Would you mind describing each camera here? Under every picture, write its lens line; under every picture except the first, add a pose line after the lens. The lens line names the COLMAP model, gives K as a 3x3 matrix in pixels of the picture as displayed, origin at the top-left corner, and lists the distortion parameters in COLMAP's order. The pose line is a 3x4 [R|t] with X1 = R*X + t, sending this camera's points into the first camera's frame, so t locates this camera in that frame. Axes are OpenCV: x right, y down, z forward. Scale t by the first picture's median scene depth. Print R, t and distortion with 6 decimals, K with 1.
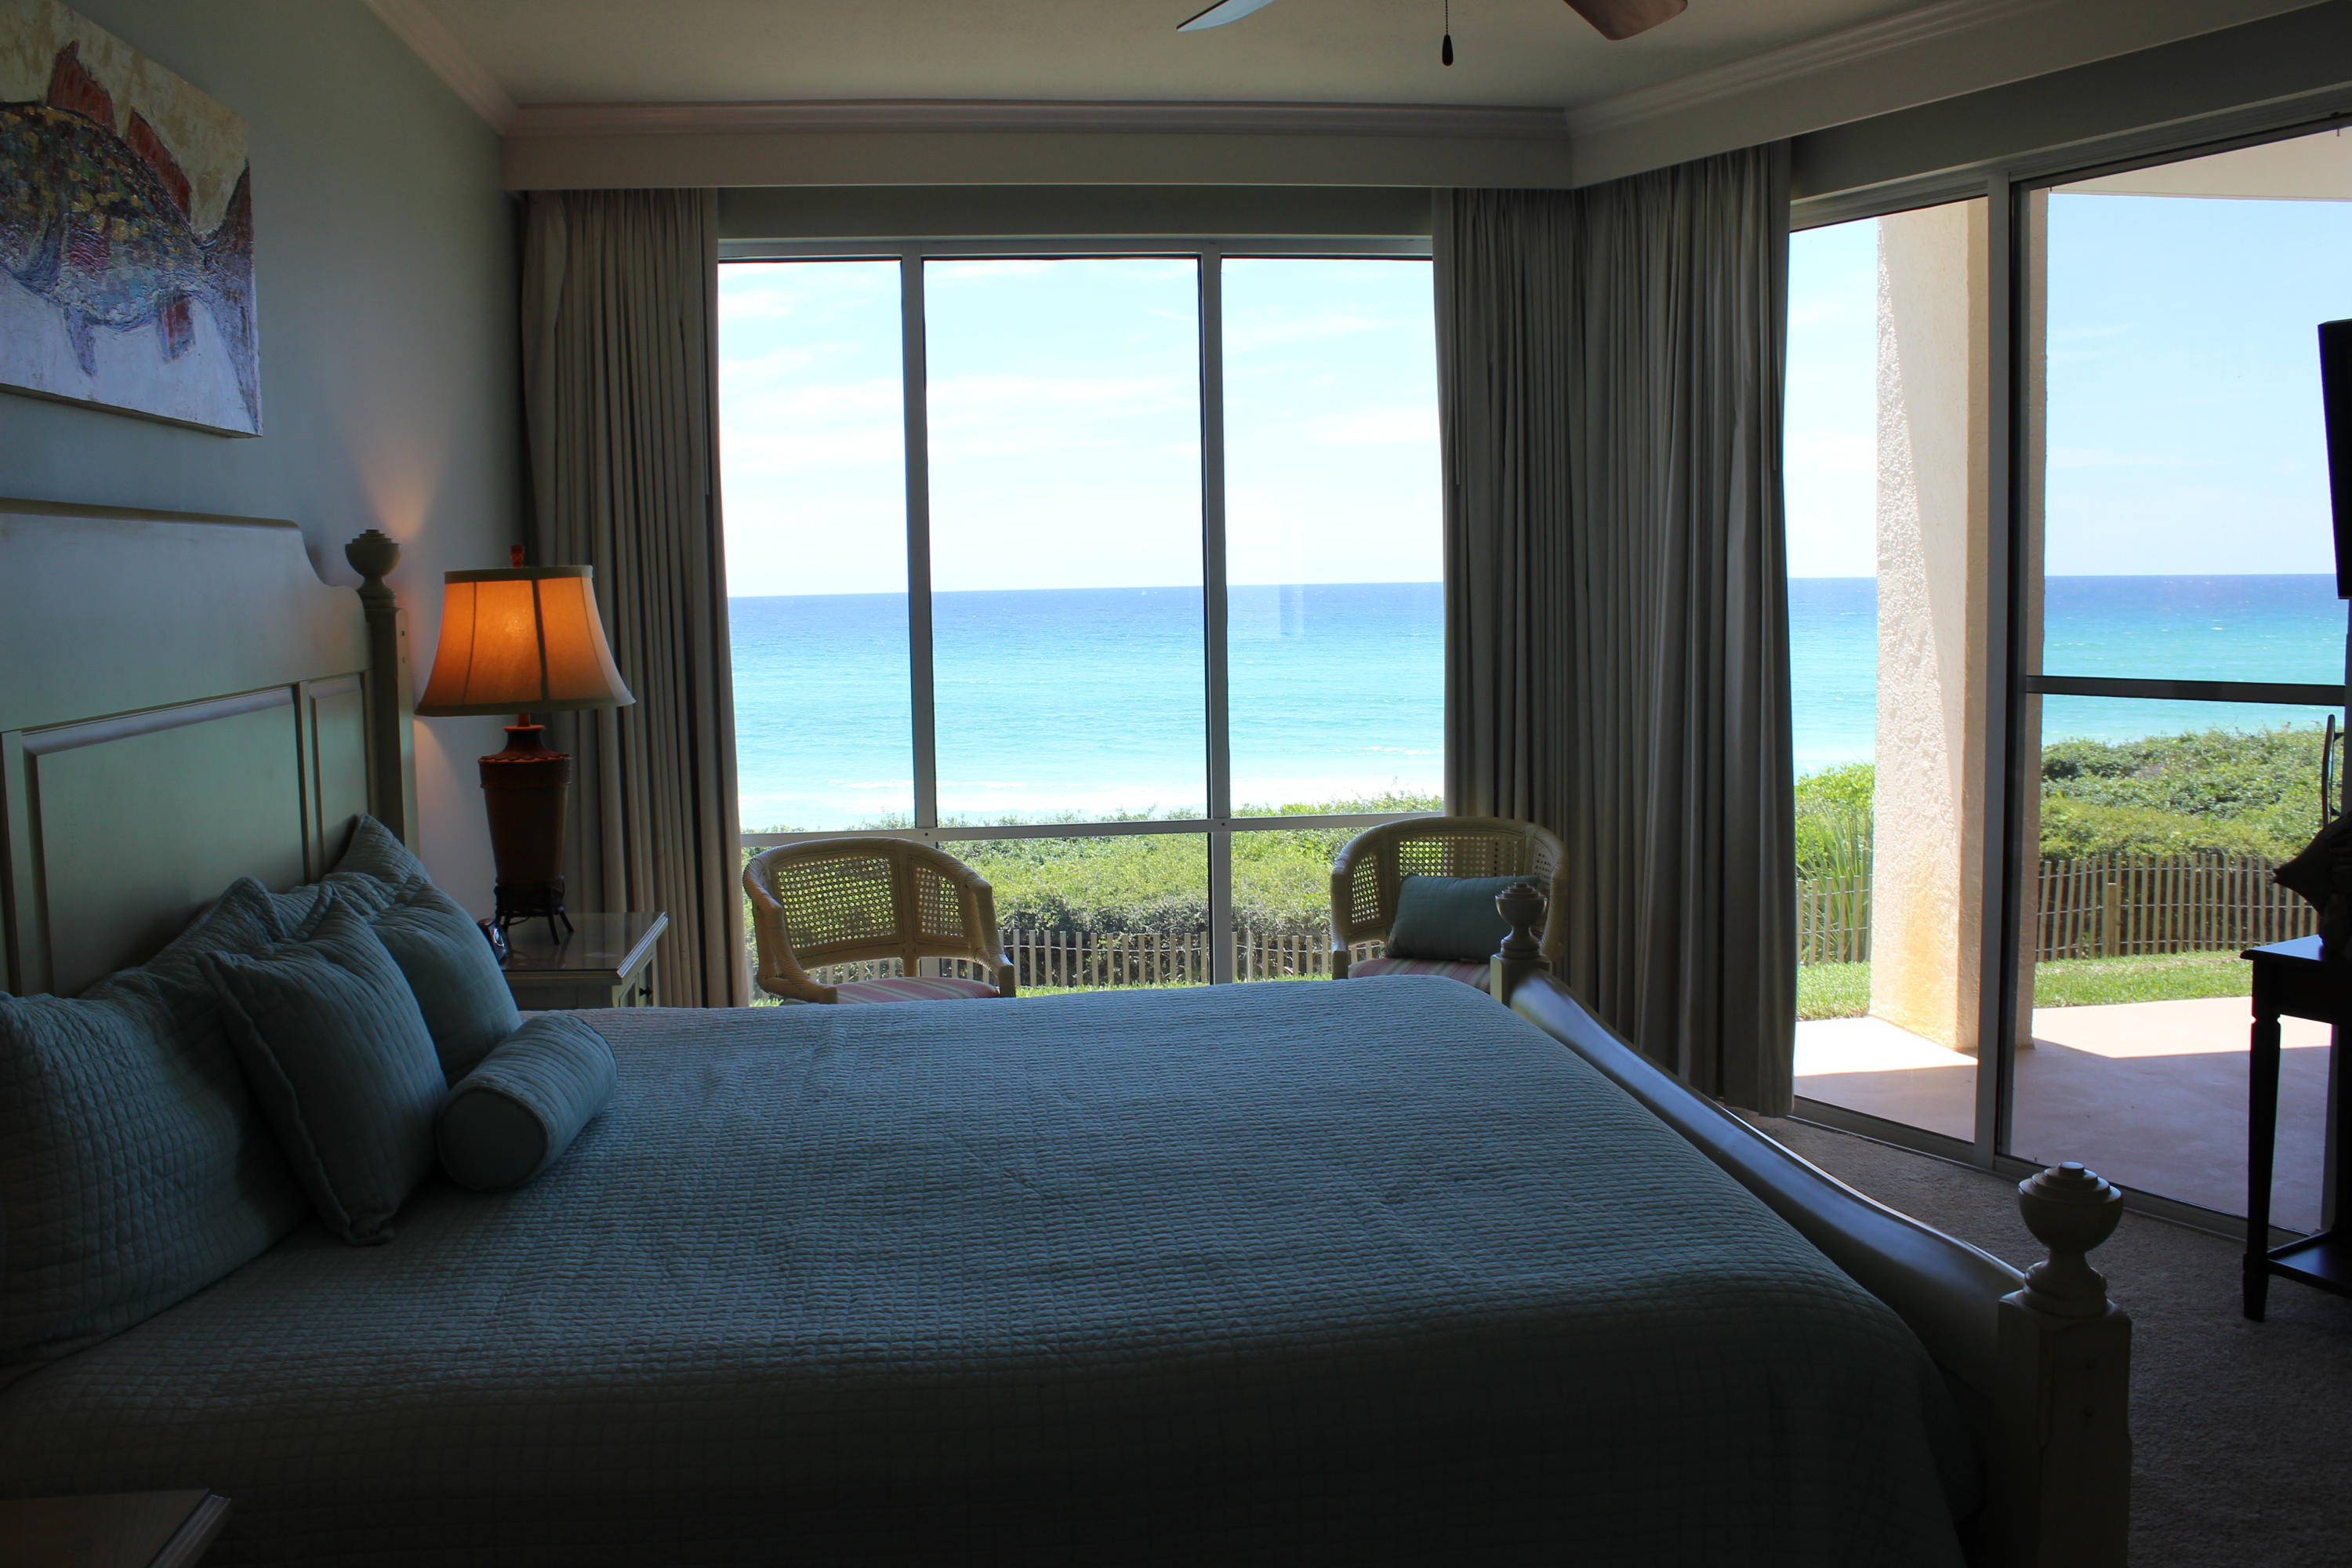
lens RADIAL K [[1978.9, 0, 1165.3], [0, 1978.9, 755.5], [0, 0, 1]] dist [-0.171334, 0.153968]
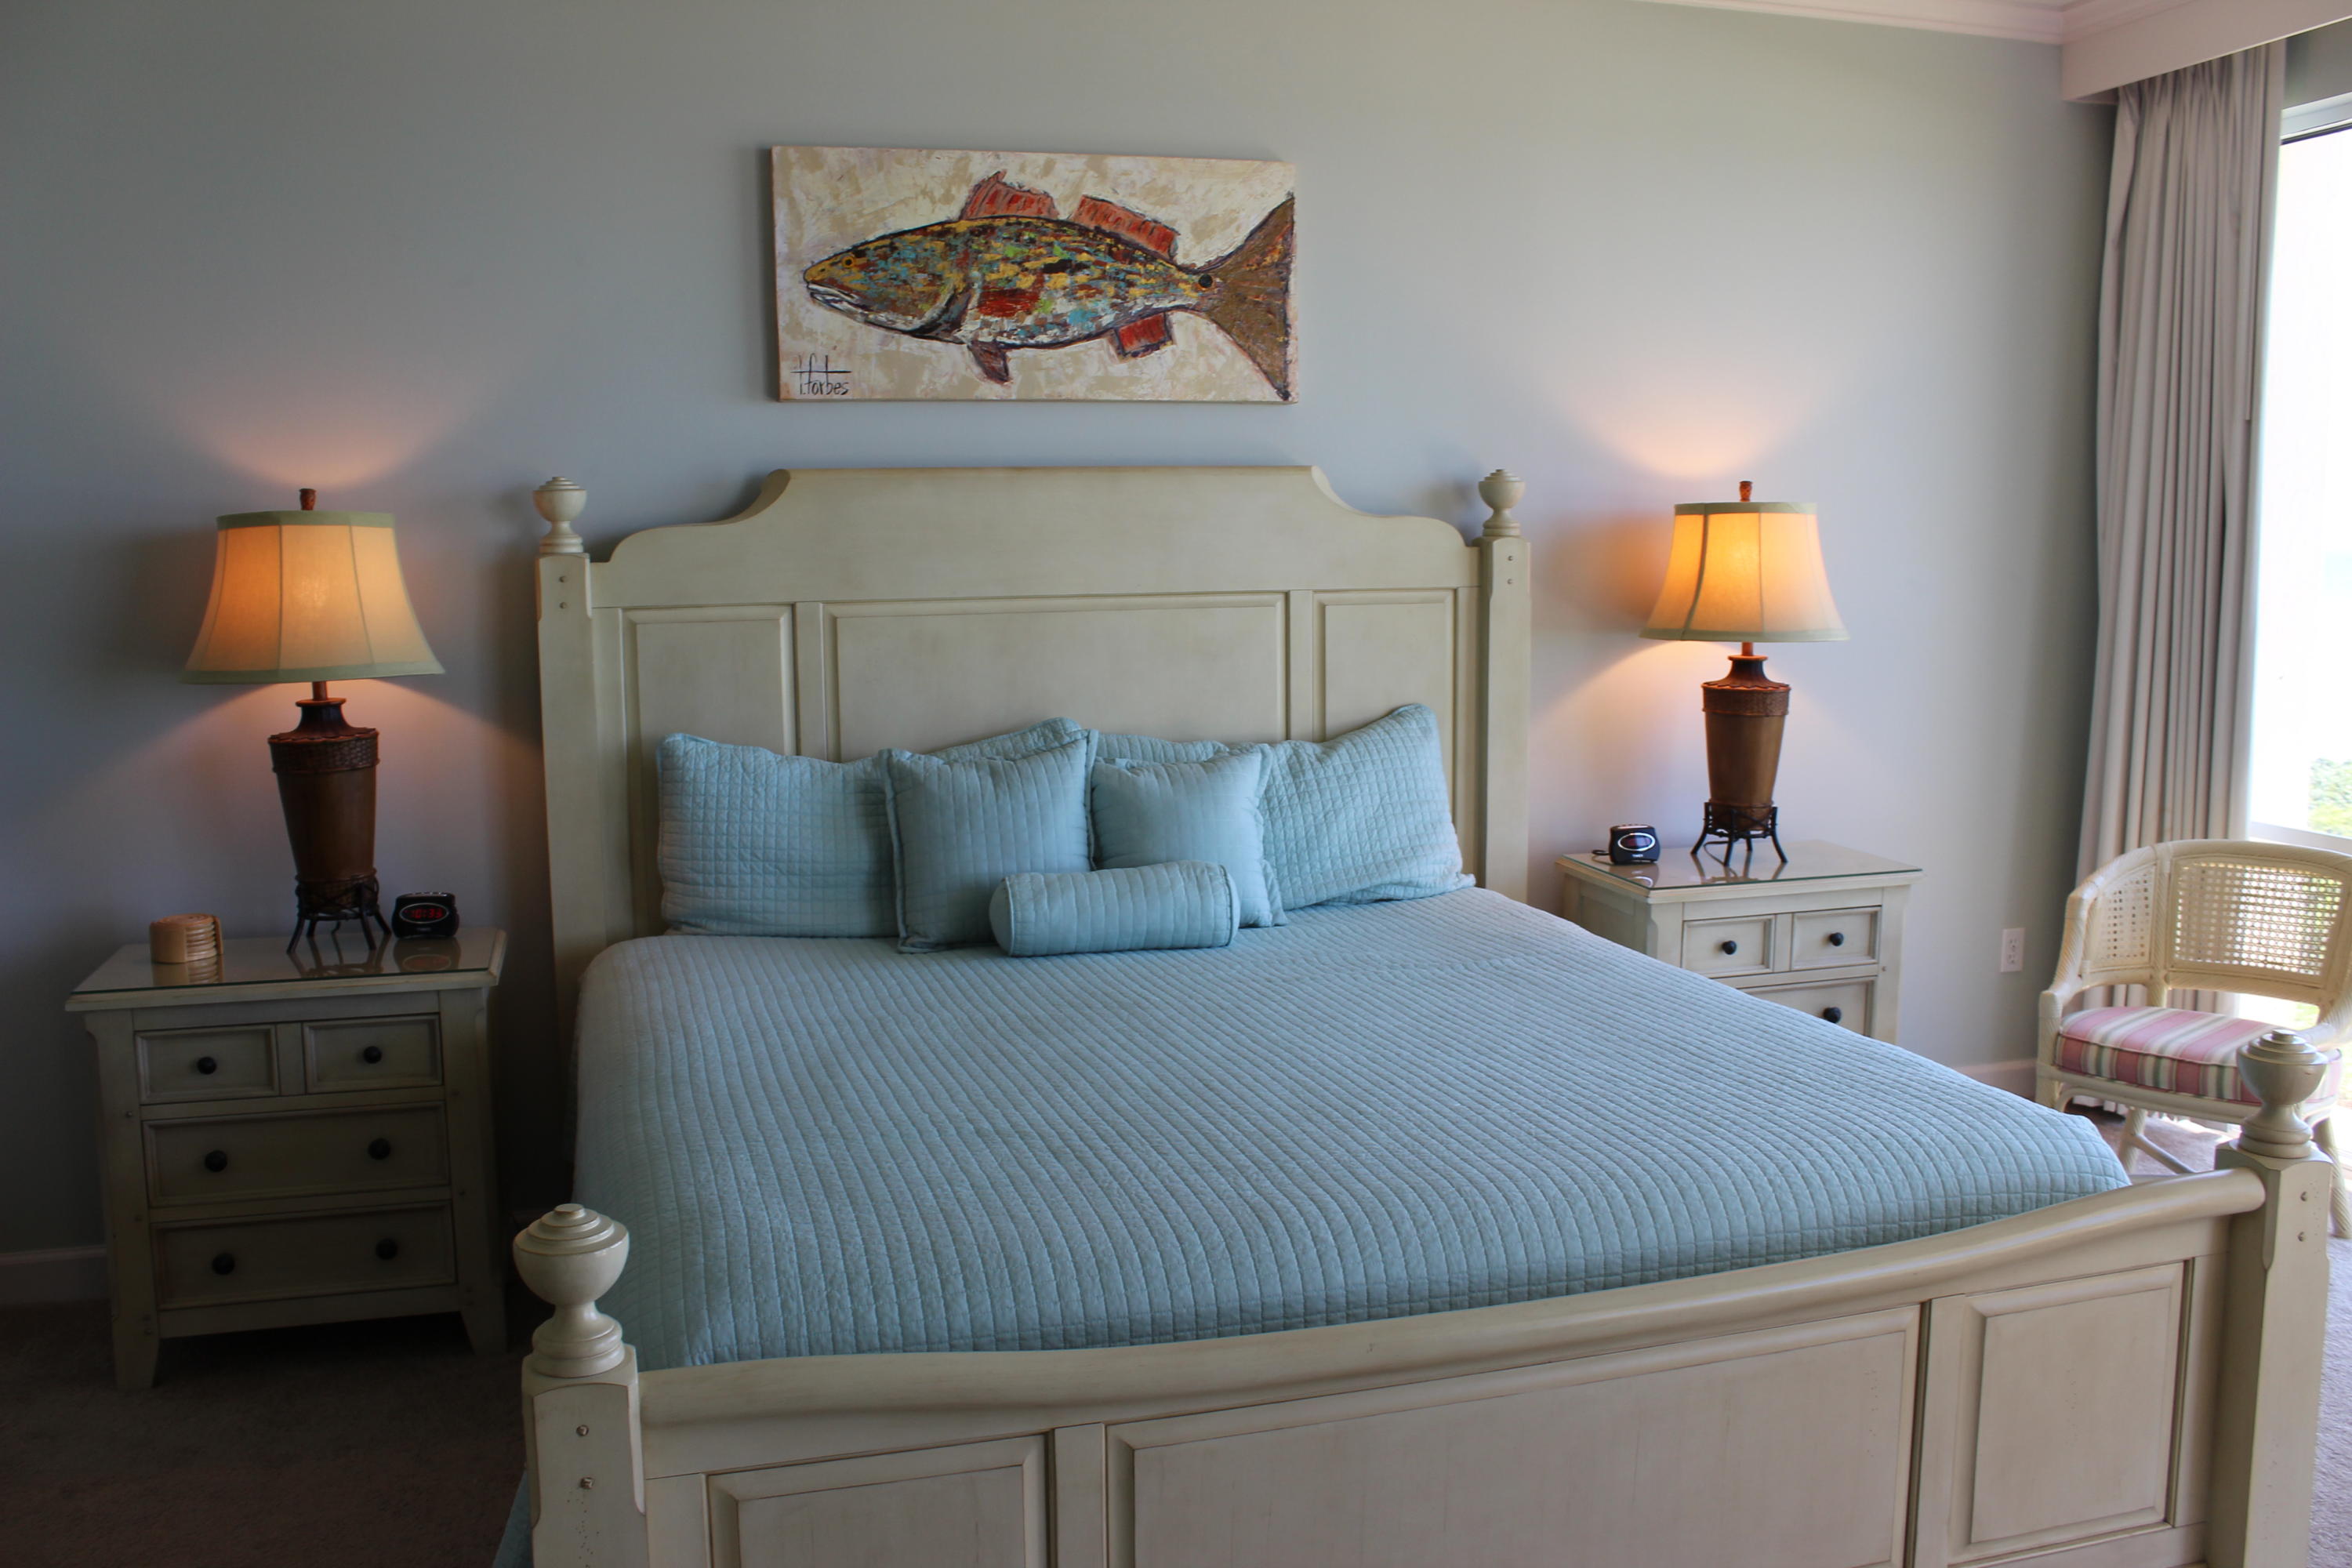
lens RADIAL K [[1978.9, 0, 1165.3], [0, 1978.9, 755.5], [0, 0, 1]] dist [-0.171334, 0.153968]
pose [[0.176931, 0.127128, -0.975978, 0.990490], [-0.082835, 0.990028, 0.113942, -0.085336], [0.980731, 0.060685, 0.185697, 0.785706]]
